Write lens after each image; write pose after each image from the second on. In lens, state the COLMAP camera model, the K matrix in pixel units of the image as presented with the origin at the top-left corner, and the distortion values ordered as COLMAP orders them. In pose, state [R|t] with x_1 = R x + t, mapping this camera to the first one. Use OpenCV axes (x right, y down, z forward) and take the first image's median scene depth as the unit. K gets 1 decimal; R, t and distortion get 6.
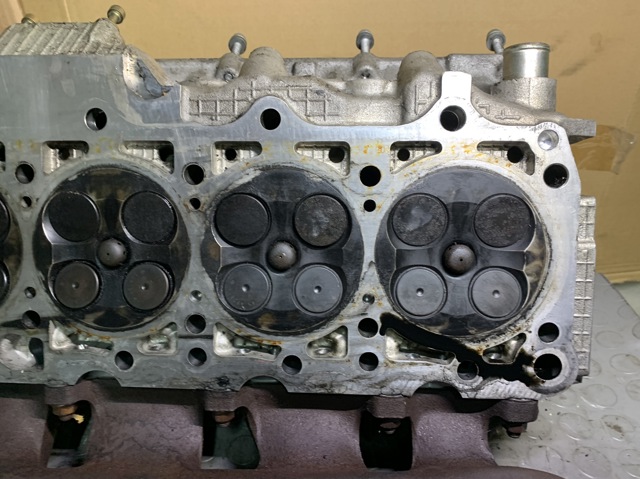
lens RADIAL K [[467.8, 0, 326.5], [0, 467.8, 240.1], [0, 0, 1]] dist [0.012849, -0.008952]
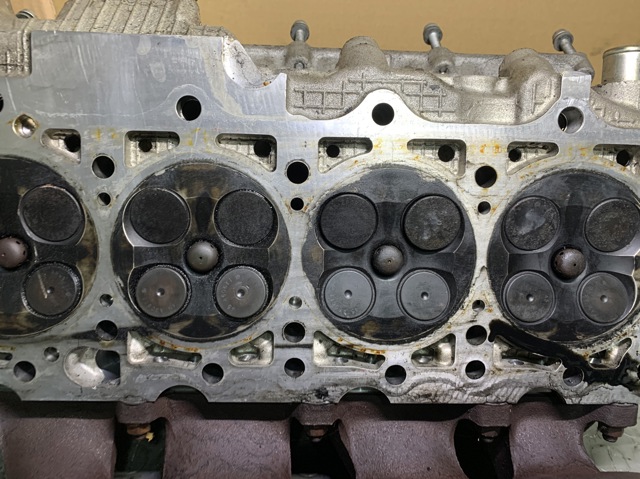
lens RADIAL K [[488.2, 0, 325.9], [0, 488.2, 250.2], [0, 0, 1]] dist [0.005469, -0.010444]
pose [[0.994674, 0.004348, 0.102983, -0.319825], [-0.006319, 0.999803, 0.018818, -0.003945], [-0.102881, -0.019369, 0.994505, 0.033137]]
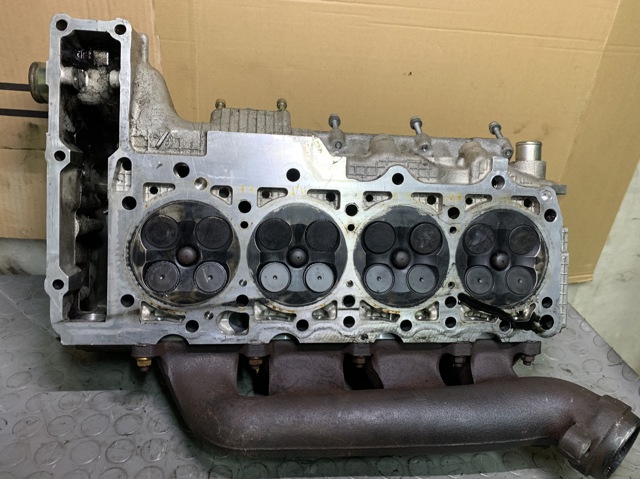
lens RADIAL K [[488.2, 0, 326.8], [0, 488.2, 245.5], [0, 0, 1]] dist [0.005469, -0.010444]
pose [[0.981583, 0.009967, 0.190778, -0.685129], [0.000723, 0.998437, -0.055880, 0.080557], [-0.191037, 0.054988, 0.980041, -0.656297]]
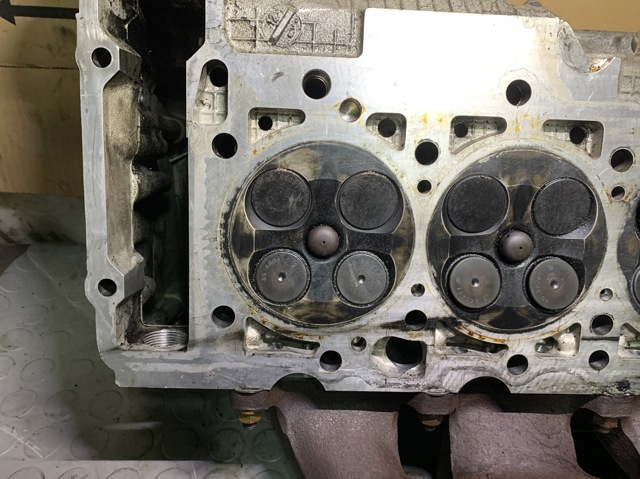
lens RADIAL K [[516.9, 0, 335.4], [0, 516.9, 252.8], [0, 0, 1]] dist [0.013703, -0.023540]
pose [[0.994948, 0.010961, 0.099790, -0.906823], [-0.016947, 0.998094, 0.059335, -0.012658], [-0.098949, -0.060727, 0.993238, 0.059630]]
